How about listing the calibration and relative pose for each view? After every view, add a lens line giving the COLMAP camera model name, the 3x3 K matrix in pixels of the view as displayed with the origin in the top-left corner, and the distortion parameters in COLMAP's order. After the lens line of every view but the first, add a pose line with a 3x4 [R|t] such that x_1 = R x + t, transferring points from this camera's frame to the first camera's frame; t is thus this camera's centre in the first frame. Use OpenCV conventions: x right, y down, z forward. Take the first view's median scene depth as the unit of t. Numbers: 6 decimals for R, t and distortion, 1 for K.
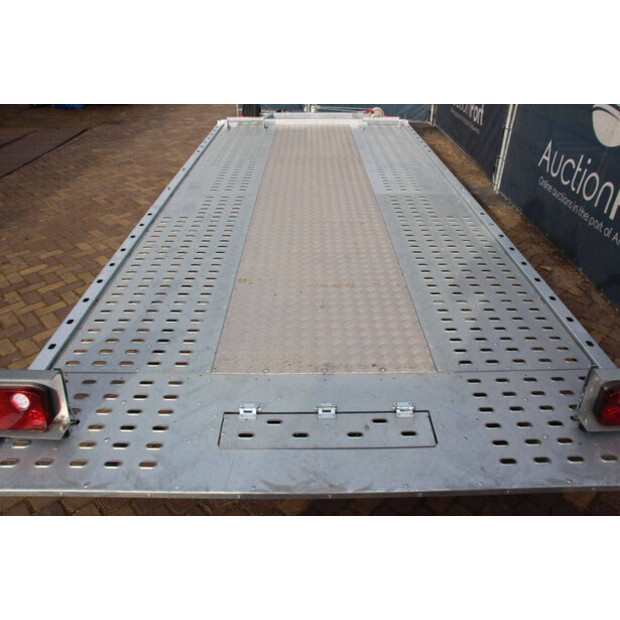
lens RADIAL K [[509.4, 0, 311.5], [0, 509.4, 311.0], [0, 0, 1]] dist [-0.134697, 0.080768]
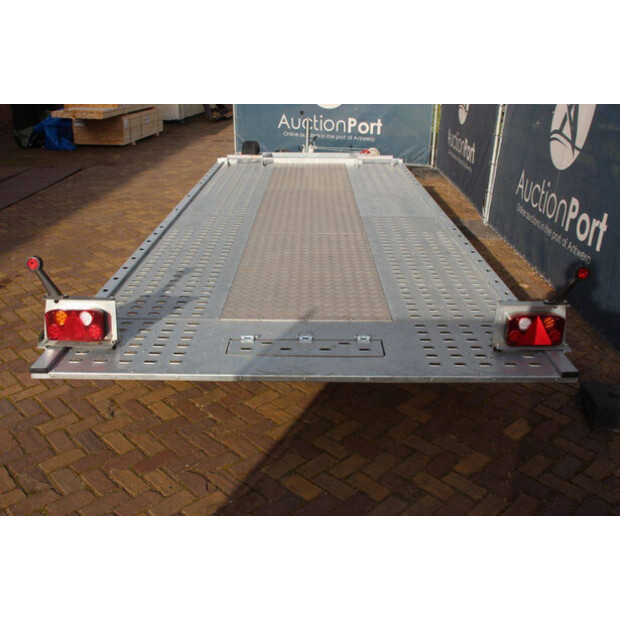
lens RADIAL K [[584.9, 0, 306.7], [0, 584.9, 311.1], [0, 0, 1]] dist [-0.075044, 0.000000]
pose [[0.999873, 0.011004, -0.011553, 0.024769], [-0.012435, 0.991153, -0.132141, 0.165386], [0.009997, 0.132268, 0.991164, -0.280194]]
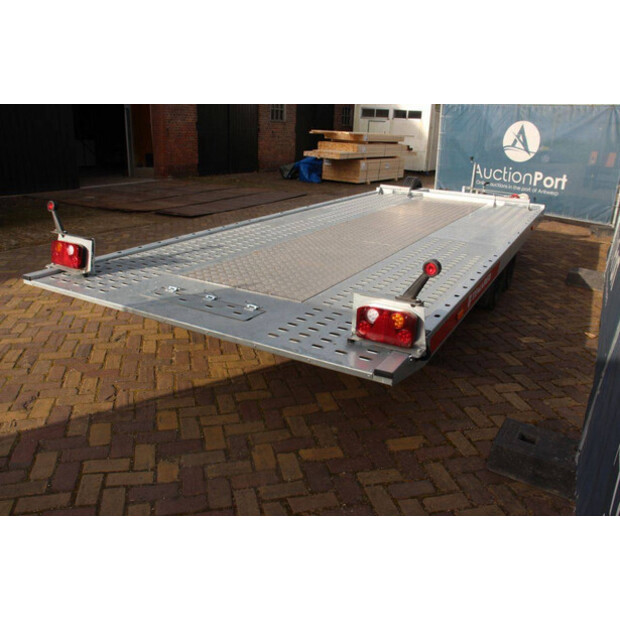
lens RADIAL K [[509.4, 0, 309.2], [0, 509.4, 306.3], [0, 0, 1]] dist [-0.134697, 0.080768]
pose [[0.869804, 0.192291, -0.454384, 0.494766], [-0.279780, 0.950778, -0.133207, 0.171504], [0.406404, 0.242992, 0.880790, -0.114298]]
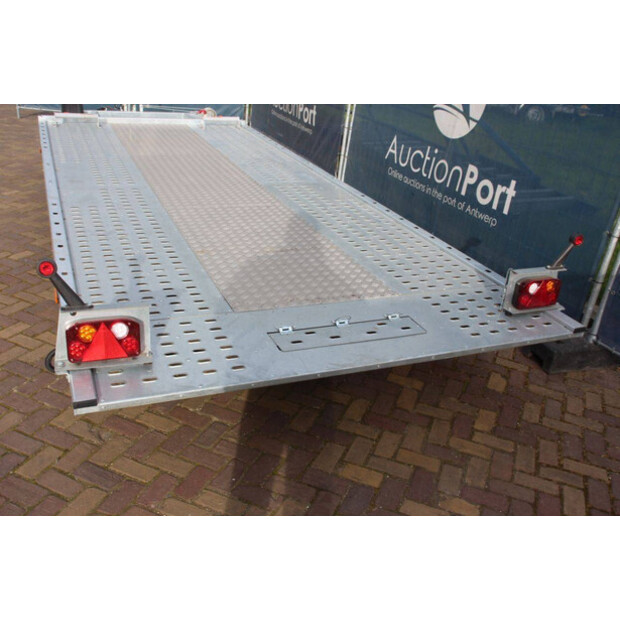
lens RADIAL K [[594.9, 0, 310.0], [0, 594.9, 304.7], [0, 0, 1]] dist [-0.081354, 0.000000]
pose [[0.918569, -0.088696, 0.385182, -0.313450], [0.117702, 0.991669, -0.052340, 0.109965], [-0.377330, 0.093415, 0.921355, -0.189091]]
